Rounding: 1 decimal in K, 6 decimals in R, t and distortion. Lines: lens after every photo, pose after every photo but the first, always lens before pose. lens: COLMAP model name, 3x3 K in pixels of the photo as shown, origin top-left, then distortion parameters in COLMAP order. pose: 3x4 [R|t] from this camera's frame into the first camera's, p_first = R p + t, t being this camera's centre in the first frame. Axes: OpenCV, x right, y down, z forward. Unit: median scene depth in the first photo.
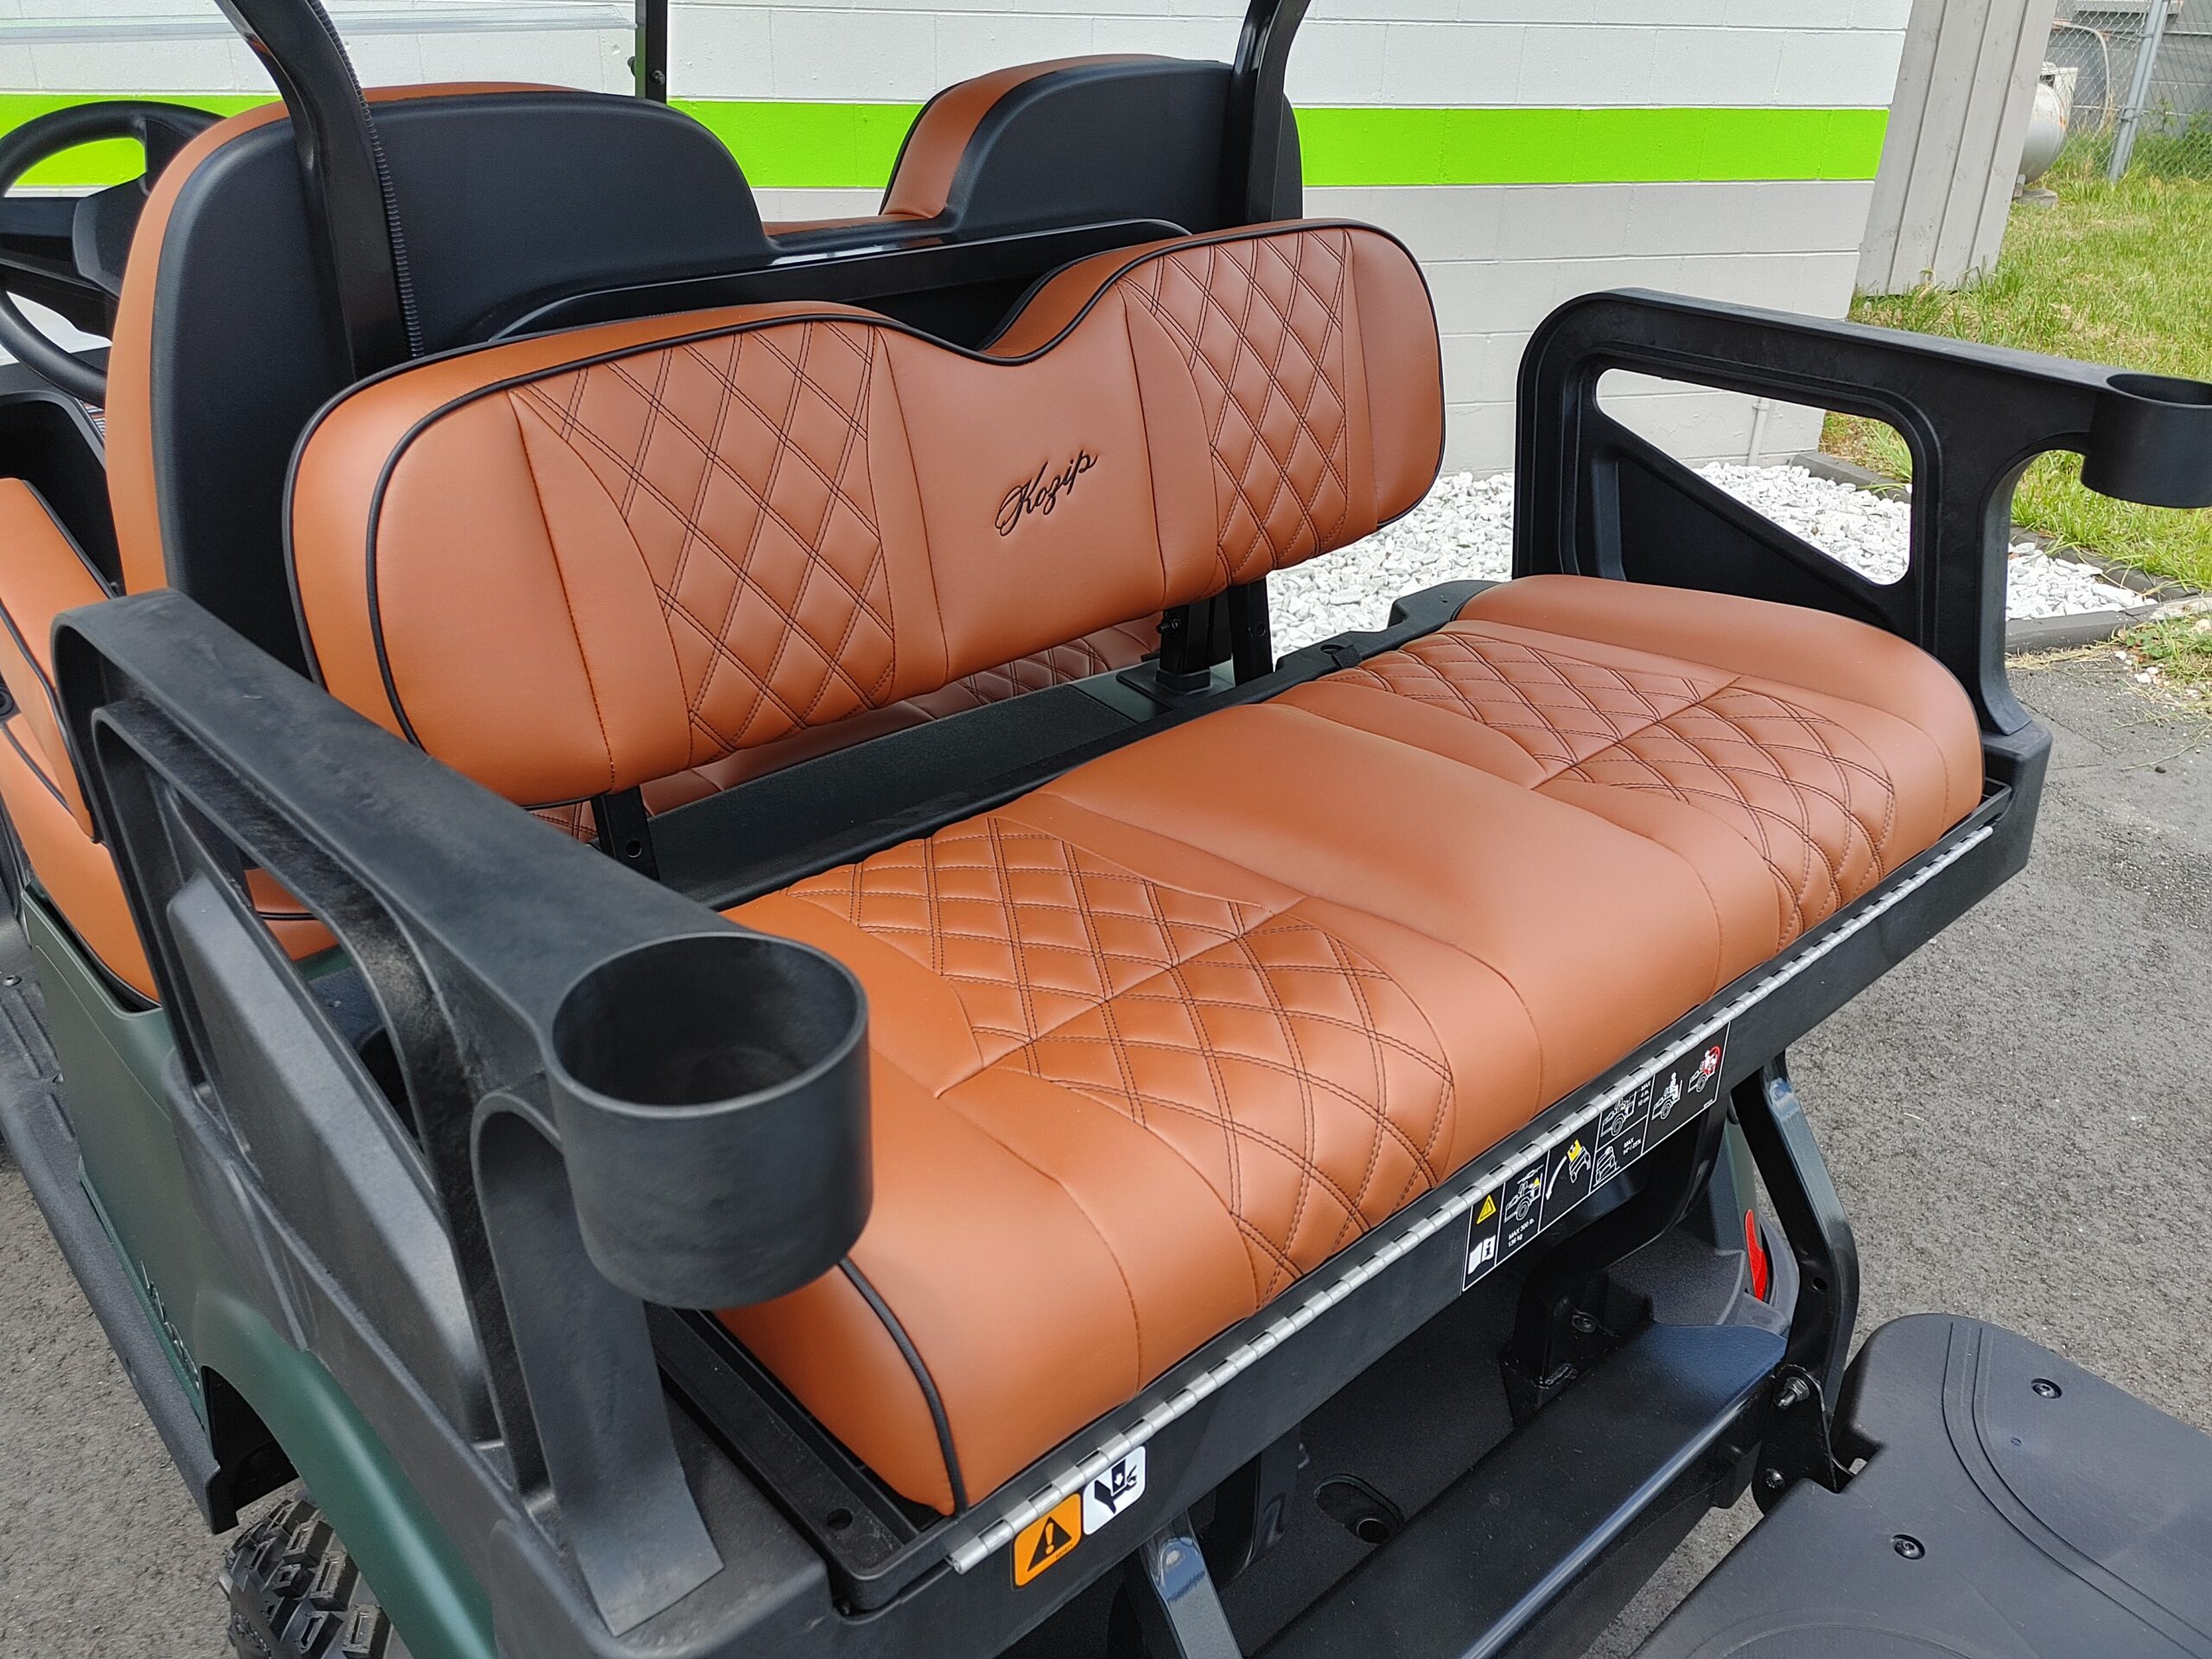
lens RADIAL K [[1711.4, 0, 1029.1], [0, 1711.4, 800.0], [0, 0, 1]] dist [0.092597, -0.106801]
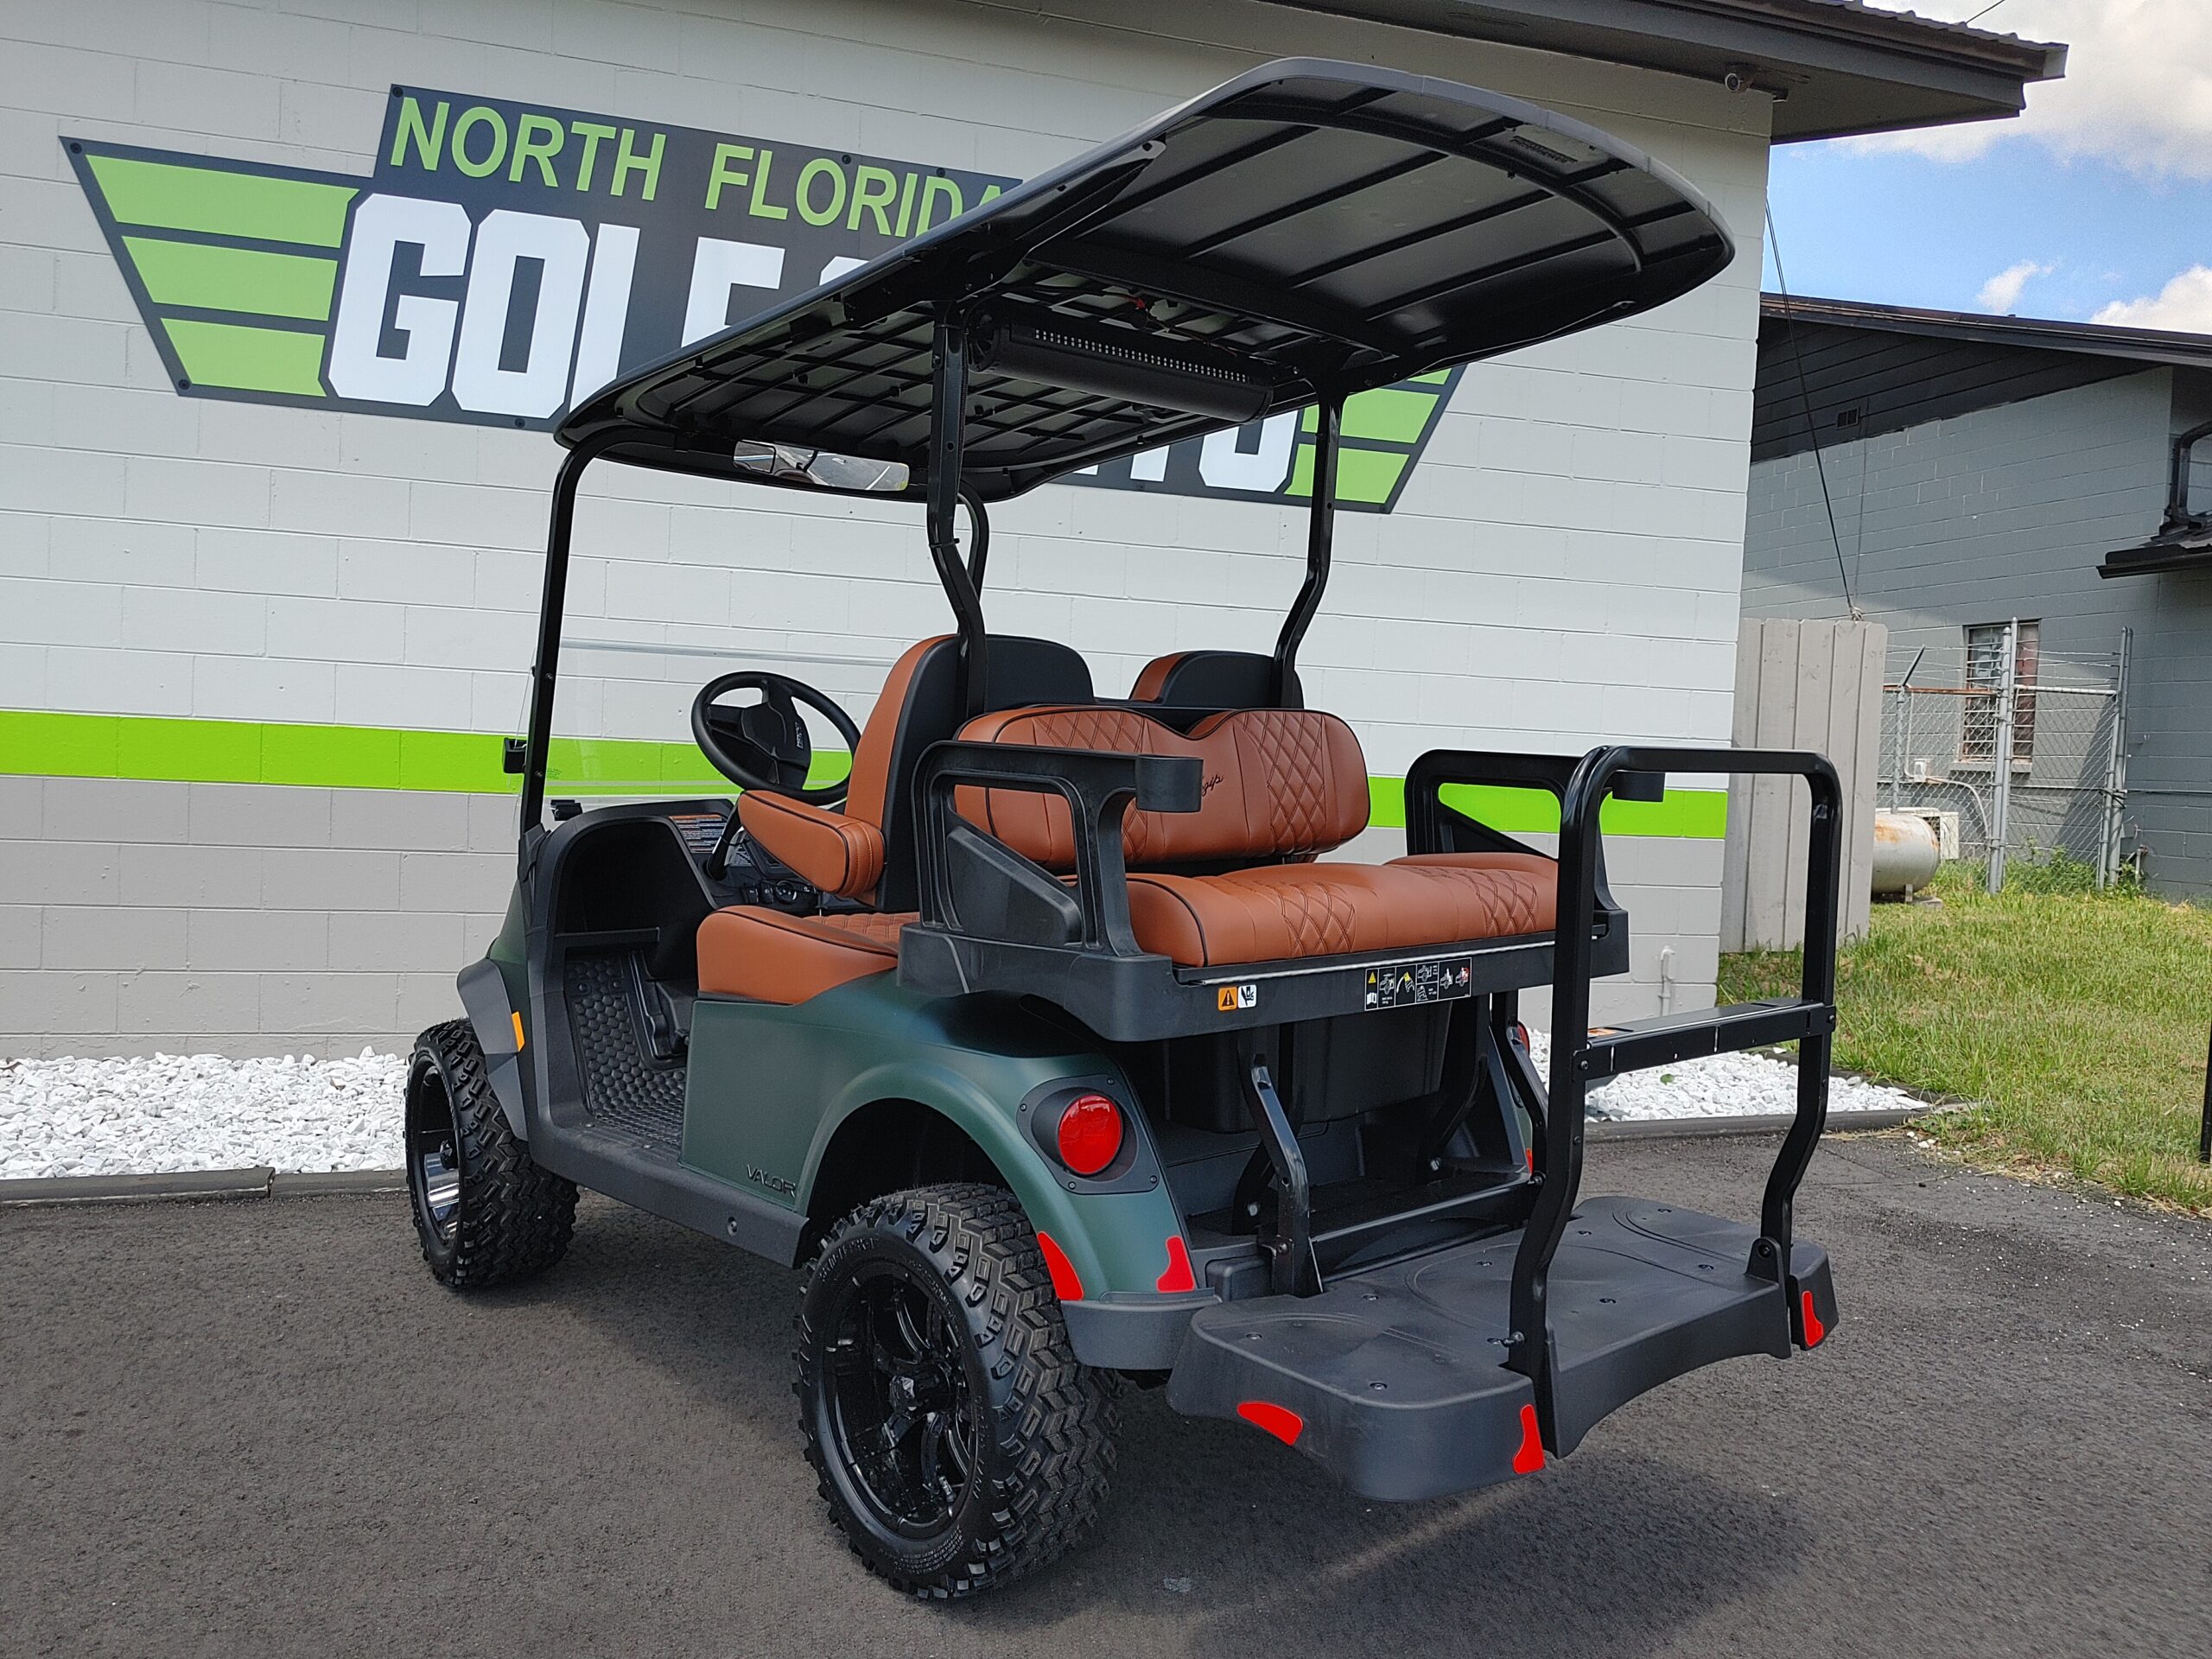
lens RADIAL K [[1711.4, 0, 1029.1], [0, 1711.4, 800.0], [0, 0, 1]] dist [0.092597, -0.106801]
pose [[0.999001, 0.036341, -0.026011, -0.160101], [-0.043682, 0.917000, -0.396487, 0.752918], [0.009444, 0.397228, 0.917672, -1.163116]]
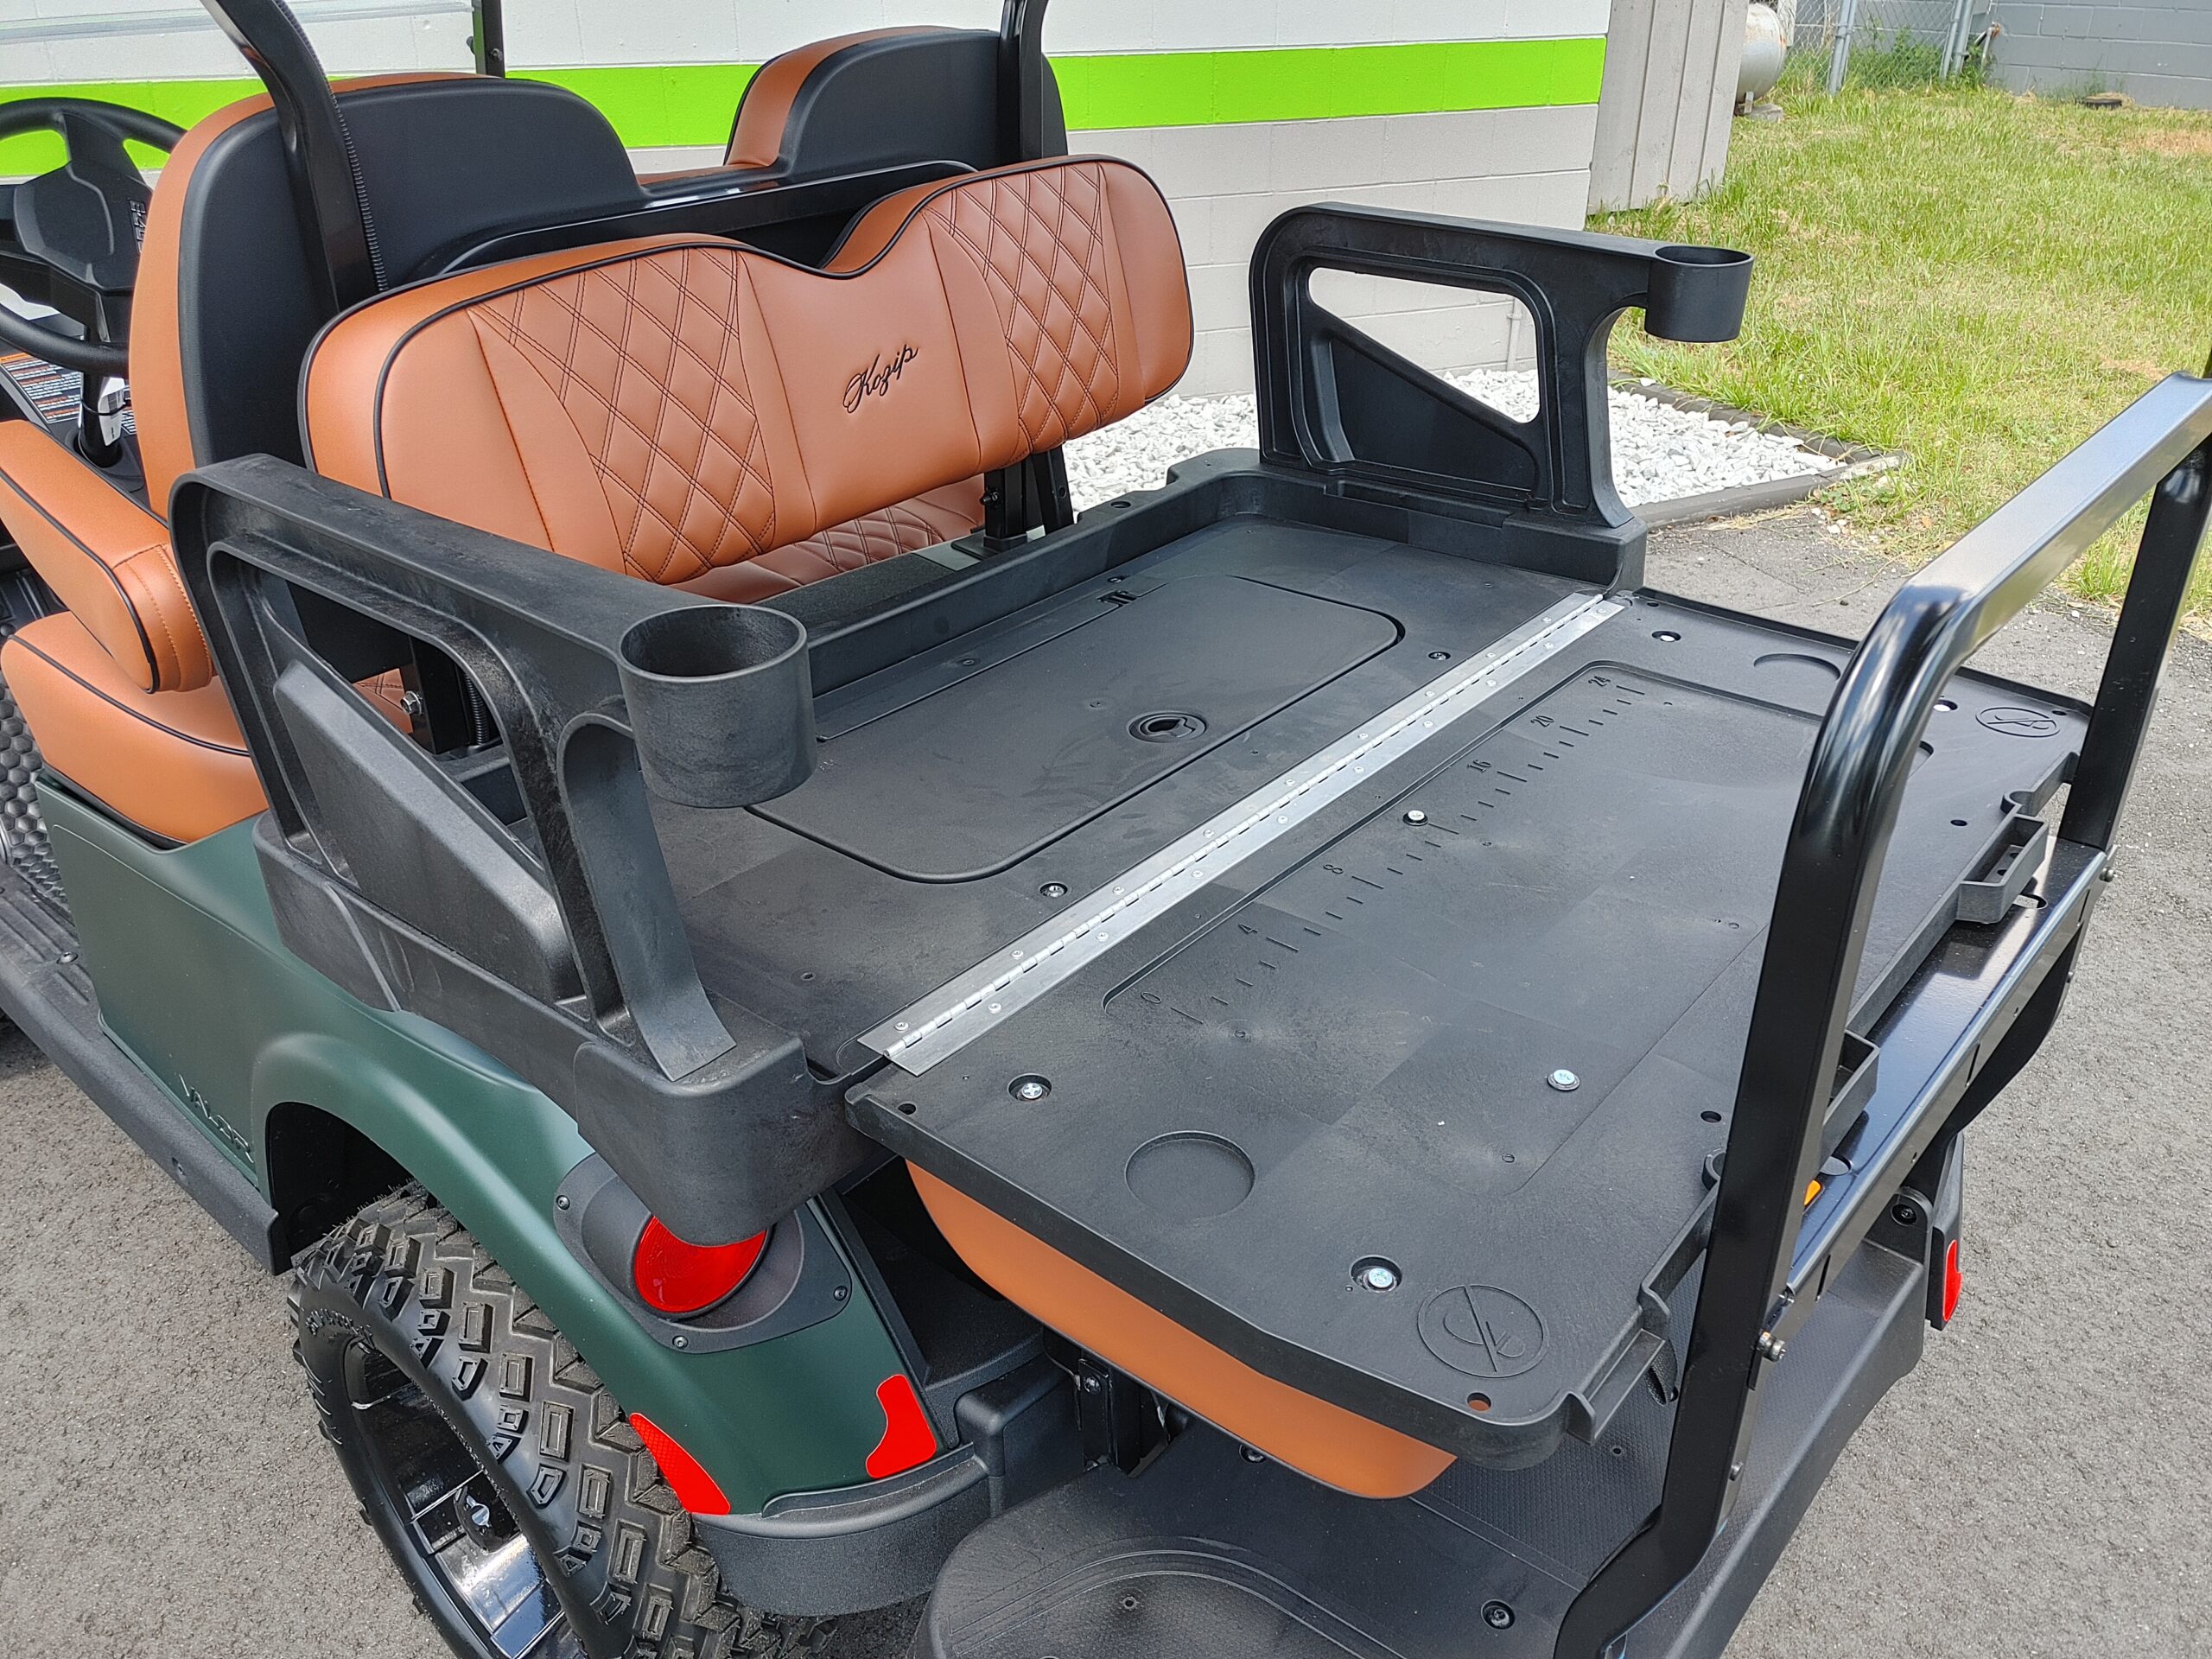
lens RADIAL K [[1691.3, 0, 1072.7], [0, 1691.3, 817.3], [0, 0, 1]] dist [0.117529, -0.165796]
pose [[0.990743, -0.084171, 0.106506, -0.009936], [0.080127, 0.995912, 0.041702, 0.094591], [-0.109581, -0.032782, 0.993437, -0.263958]]
